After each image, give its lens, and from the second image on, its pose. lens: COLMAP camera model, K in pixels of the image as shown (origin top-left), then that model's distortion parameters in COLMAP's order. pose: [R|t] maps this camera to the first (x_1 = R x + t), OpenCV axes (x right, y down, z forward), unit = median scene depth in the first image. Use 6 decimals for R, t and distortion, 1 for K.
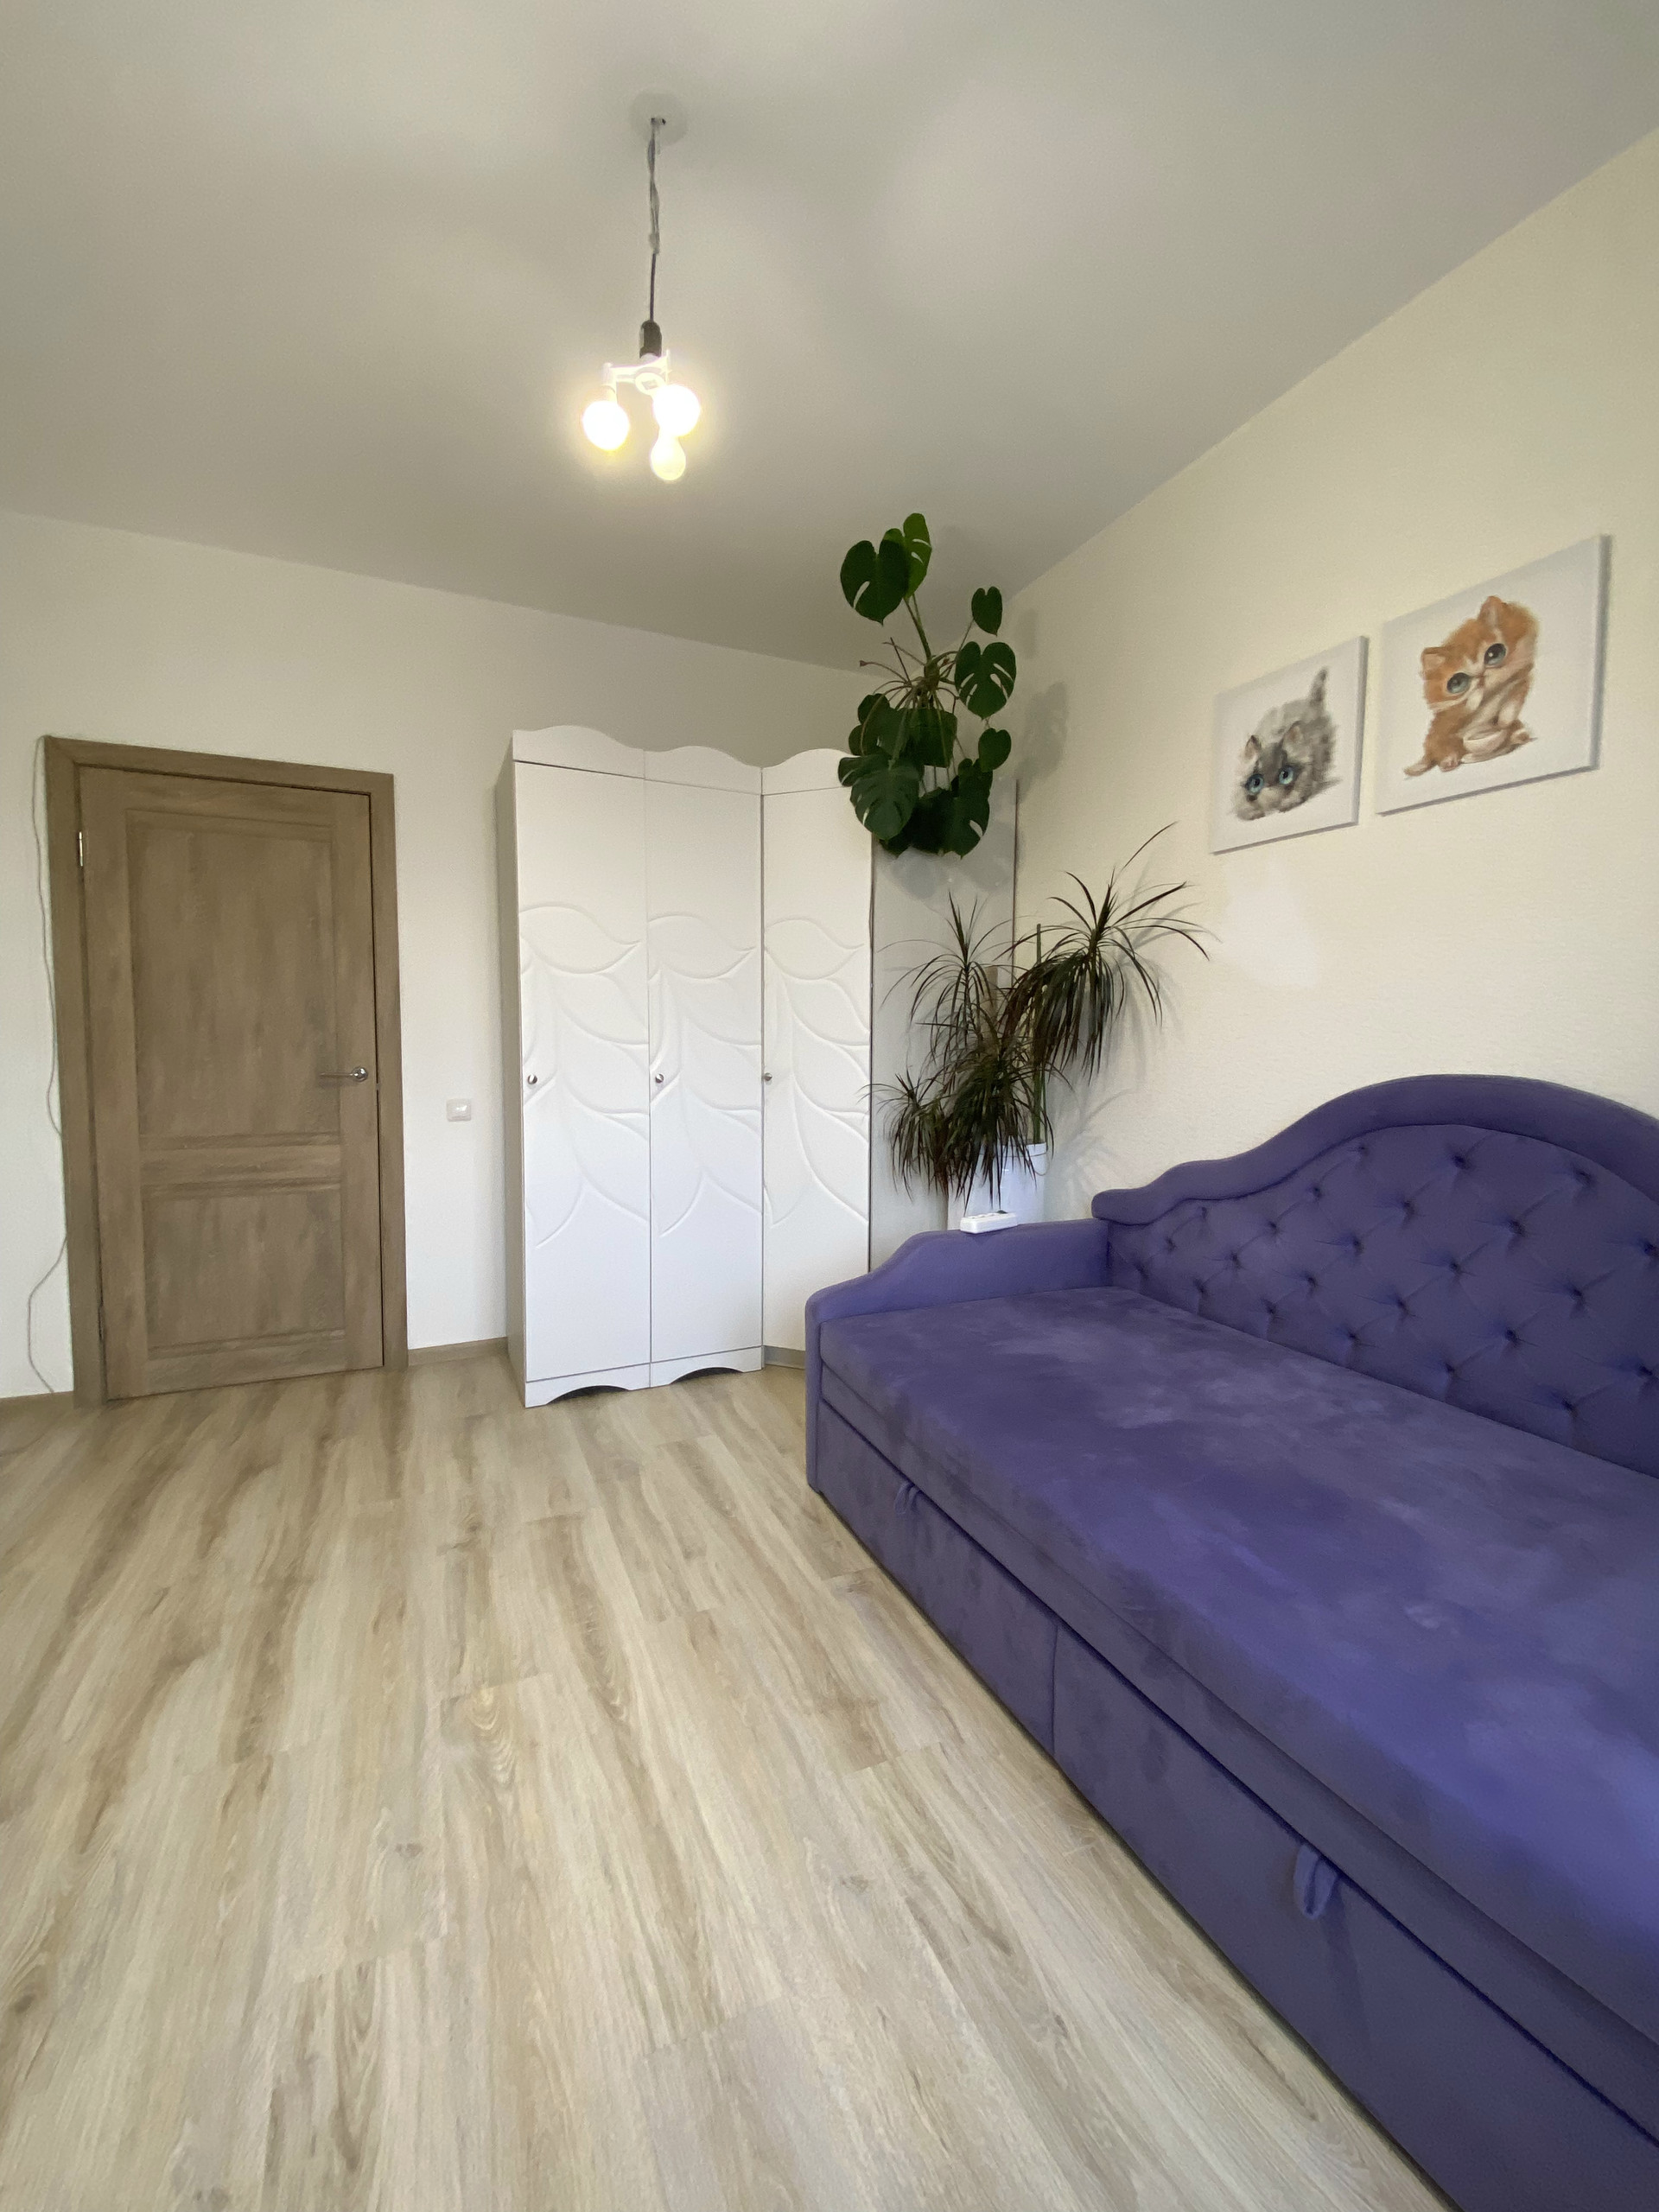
lens RADIAL K [[901.8, 0, 823.2], [0, 901.8, 1103.0], [0, 0, 1]] dist [0.013198, -0.016888]
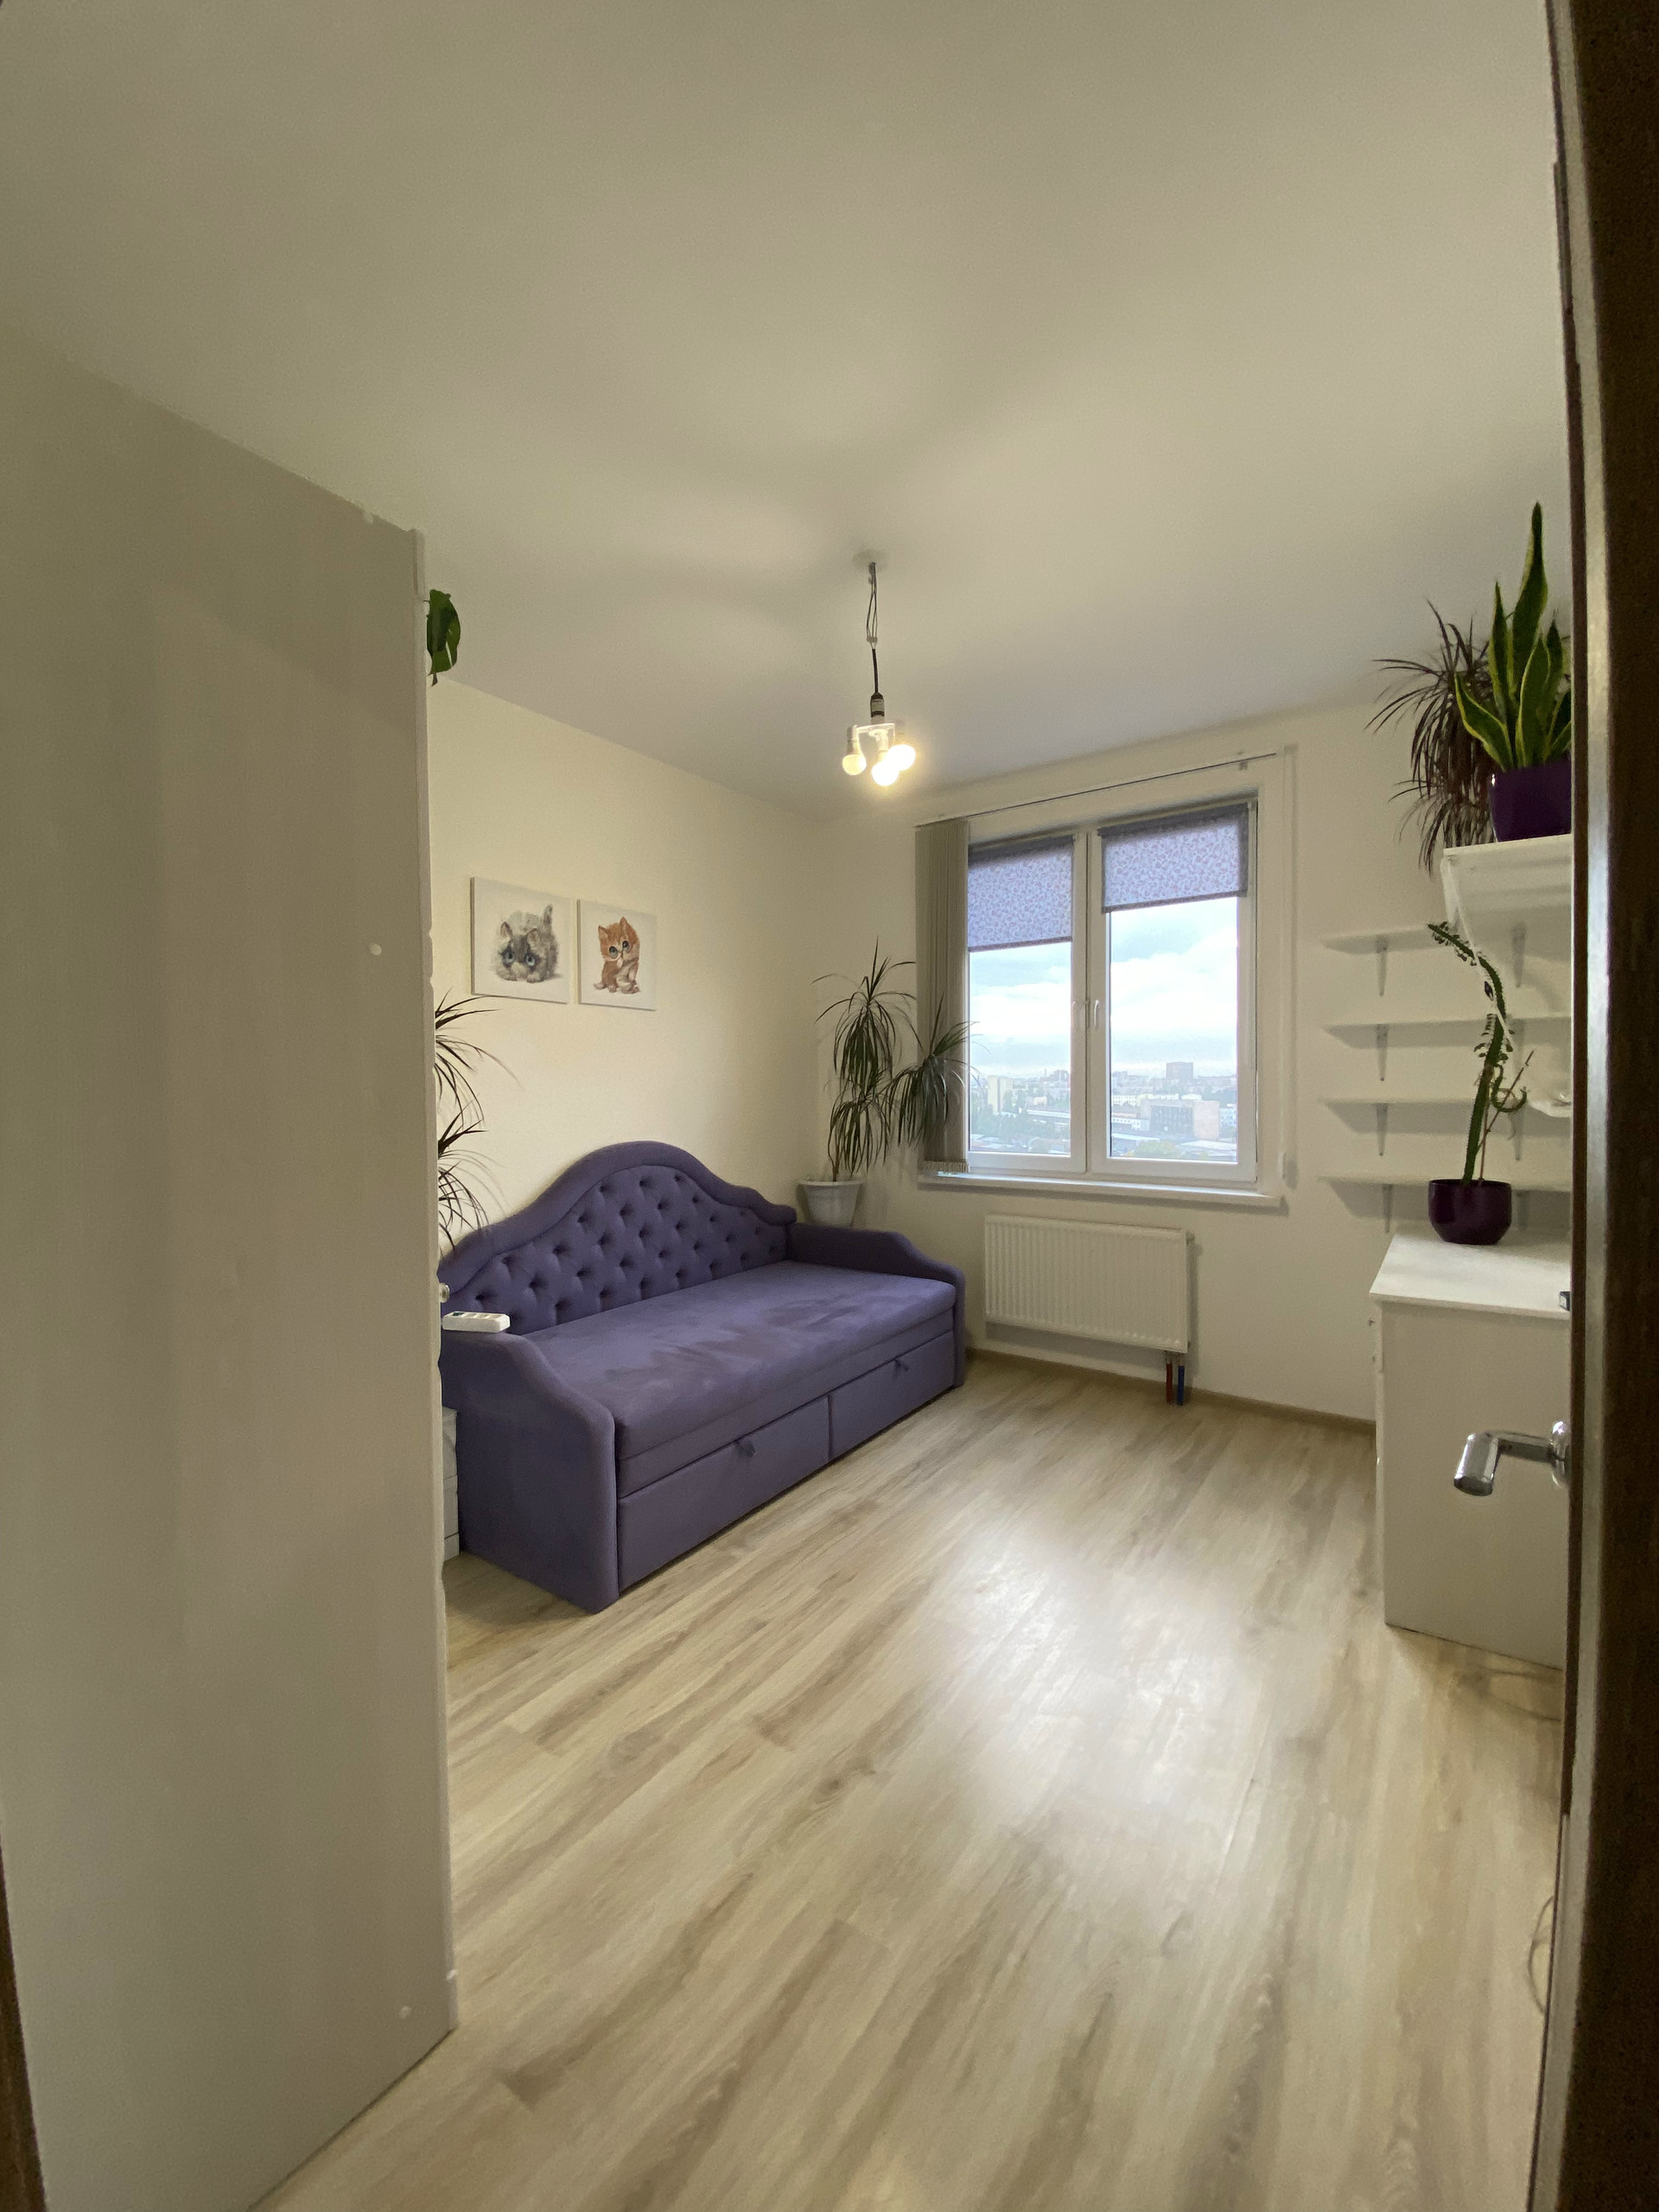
lens RADIAL K [[901.8, 0, 826.5], [0, 901.8, 1098.4], [0, 0, 1]] dist [0.013198, -0.016888]
pose [[-0.516993, -0.021548, 0.855718, -1.254973], [0.060377, 0.996275, 0.061565, -0.225629], [-0.853858, 0.083494, -0.513766, 1.621377]]
